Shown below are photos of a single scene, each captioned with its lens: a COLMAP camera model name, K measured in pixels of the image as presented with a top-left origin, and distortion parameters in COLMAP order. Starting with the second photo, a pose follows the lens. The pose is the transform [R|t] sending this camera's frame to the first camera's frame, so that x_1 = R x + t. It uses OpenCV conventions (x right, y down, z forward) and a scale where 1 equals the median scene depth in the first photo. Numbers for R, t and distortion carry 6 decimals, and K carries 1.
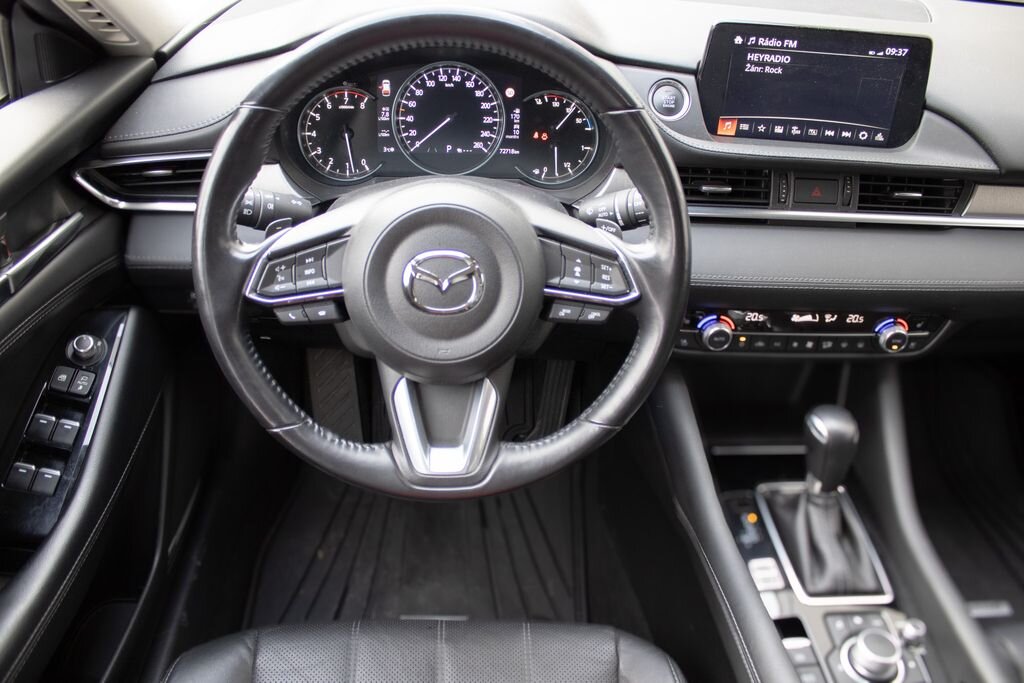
lens RADIAL K [[834.9, 0, 522.7], [0, 834.9, 364.7], [0, 0, 1]] dist [-0.160621, 0.123684]
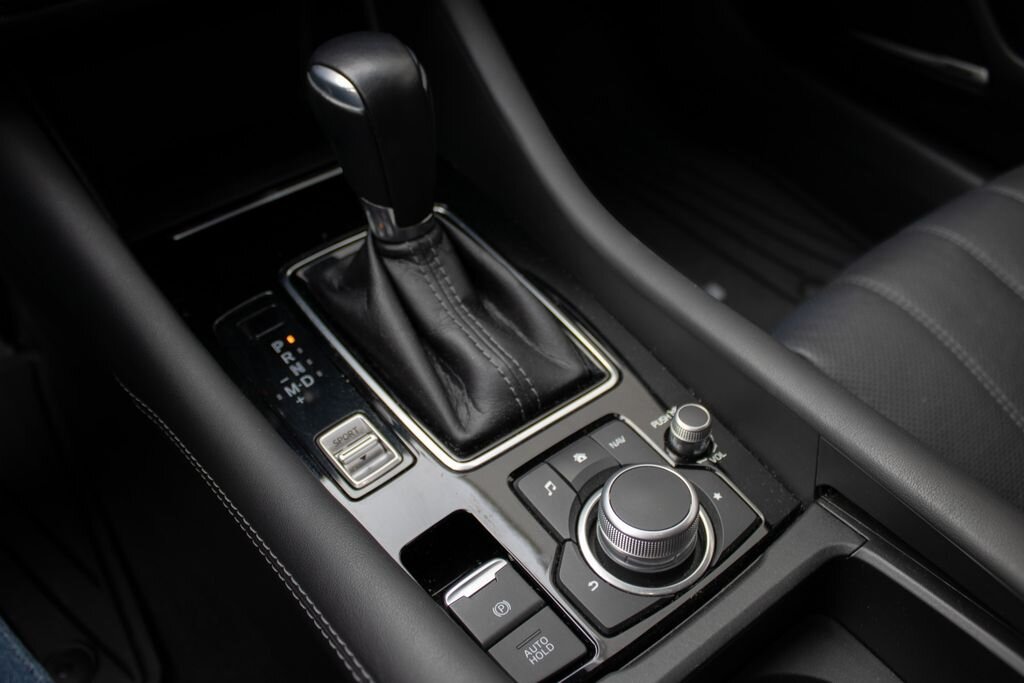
lens RADIAL K [[928.2, 0, 513.7], [0, 928.2, 346.5], [0, 0, 1]] dist [-0.113715, 0.000000]
pose [[0.829865, -0.425046, 0.361469, 0.202387], [0.349842, 0.901050, 0.256358, 0.106002], [-0.434665, -0.086285, 0.896449, 0.503689]]
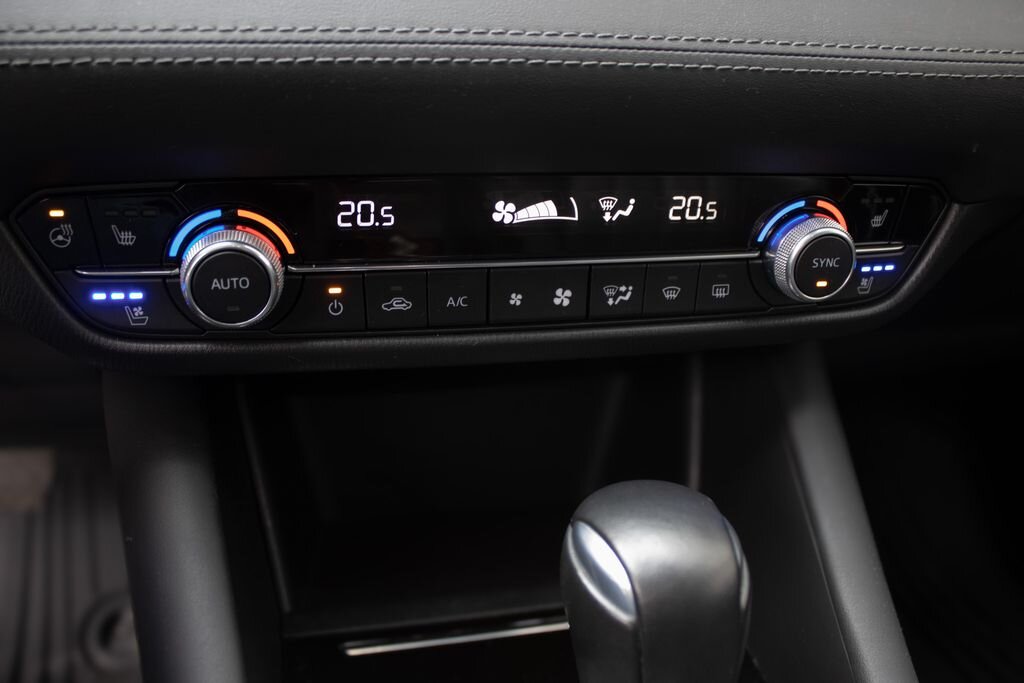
lens RADIAL K [[928.2, 0, 519.4], [0, 928.2, 347.7], [0, 0, 1]] dist [-0.113715, 0.000000]
pose [[0.983185, -0.074543, 0.166703, 0.281460], [0.099544, 0.984110, -0.147035, 0.047401], [-0.153094, 0.161157, 0.974982, 0.677931]]
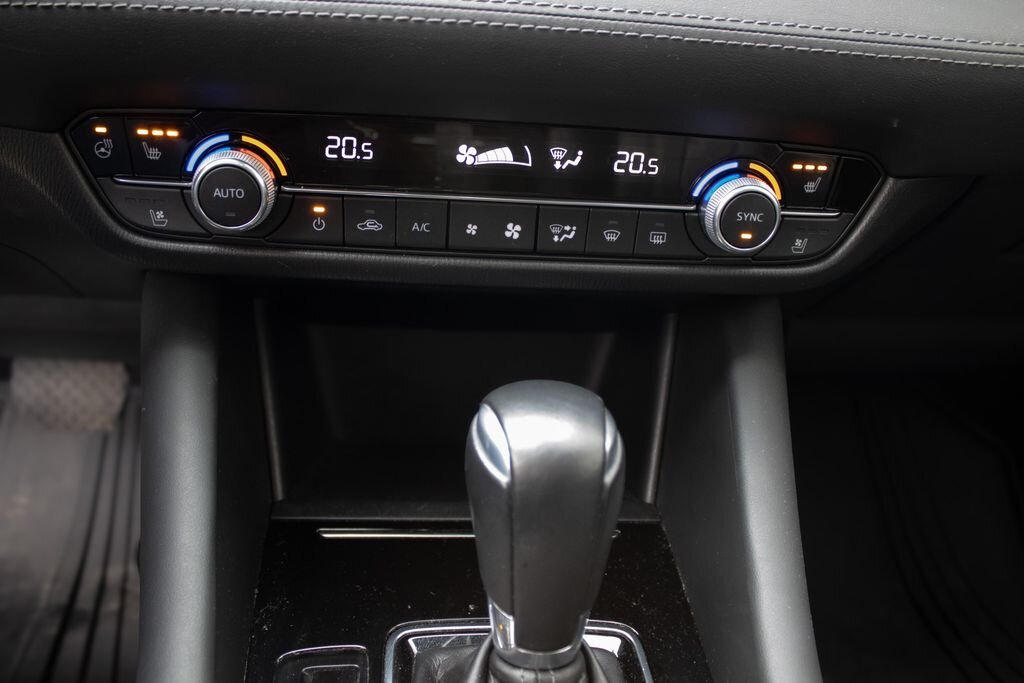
lens RADIAL K [[928.2, 0, 513.0], [0, 928.2, 338.0], [0, 0, 1]] dist [-0.113715, 0.000000]
pose [[0.998448, 0.006938, 0.055260, 0.338117], [0.002542, 0.985499, -0.169659, 0.096959], [-0.055636, 0.169537, 0.983952, 0.617430]]
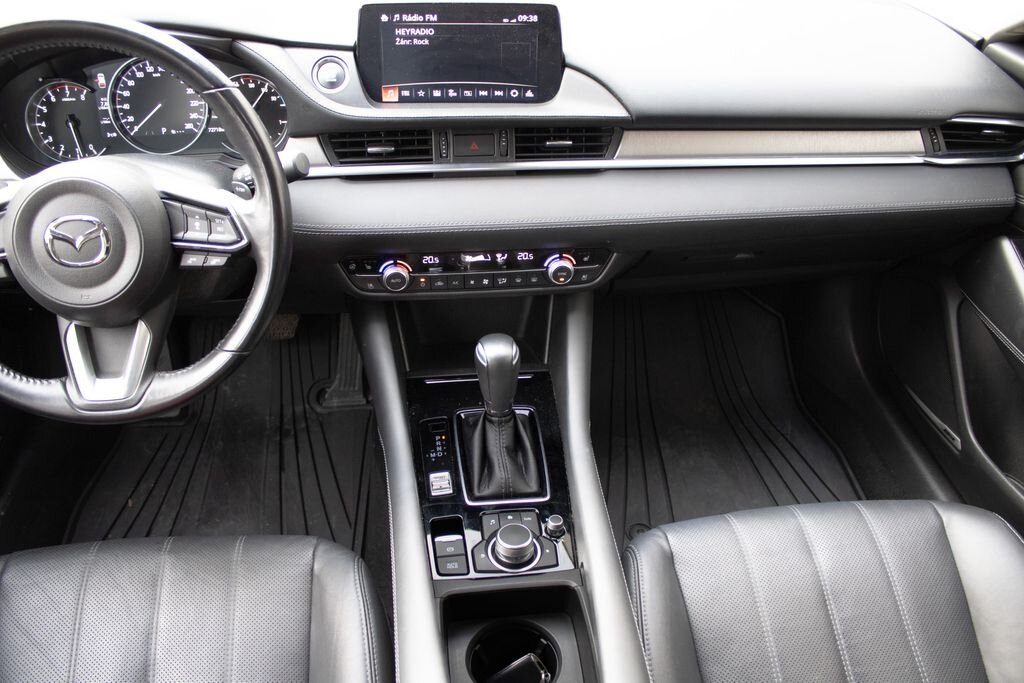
lens RADIAL K [[834.9, 0, 508.8], [0, 834.9, 366.4], [0, 0, 1]] dist [-0.160621, 0.123684]
pose [[0.997585, -0.057727, 0.038634, 0.341666], [0.056513, 0.997895, 0.031799, 0.059271], [-0.040388, -0.029539, 0.998747, -0.155727]]
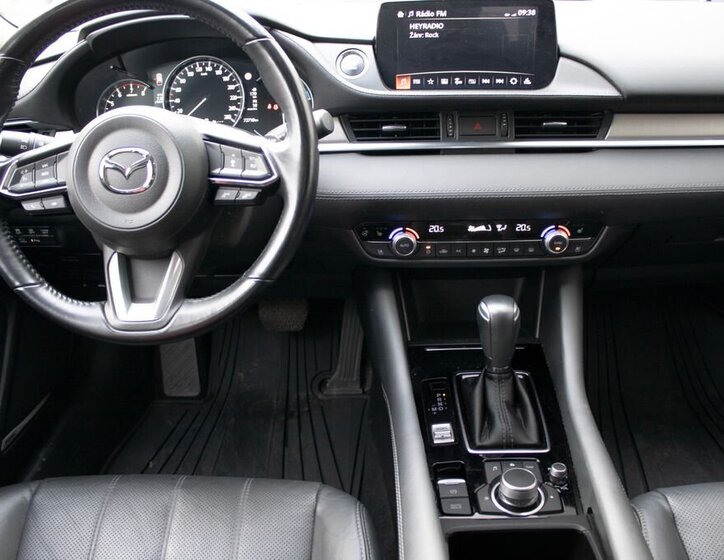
lens RADIAL K [[687.1, 0, 360.3], [0, 687.1, 294.5], [0, 0, 1]] dist [-0.124633, 0.000000]
pose [[0.993306, -0.036148, -0.109709, 0.282062], [0.019615, 0.988765, -0.148187, 0.193915], [0.113833, 0.145043, 0.982855, -0.014132]]
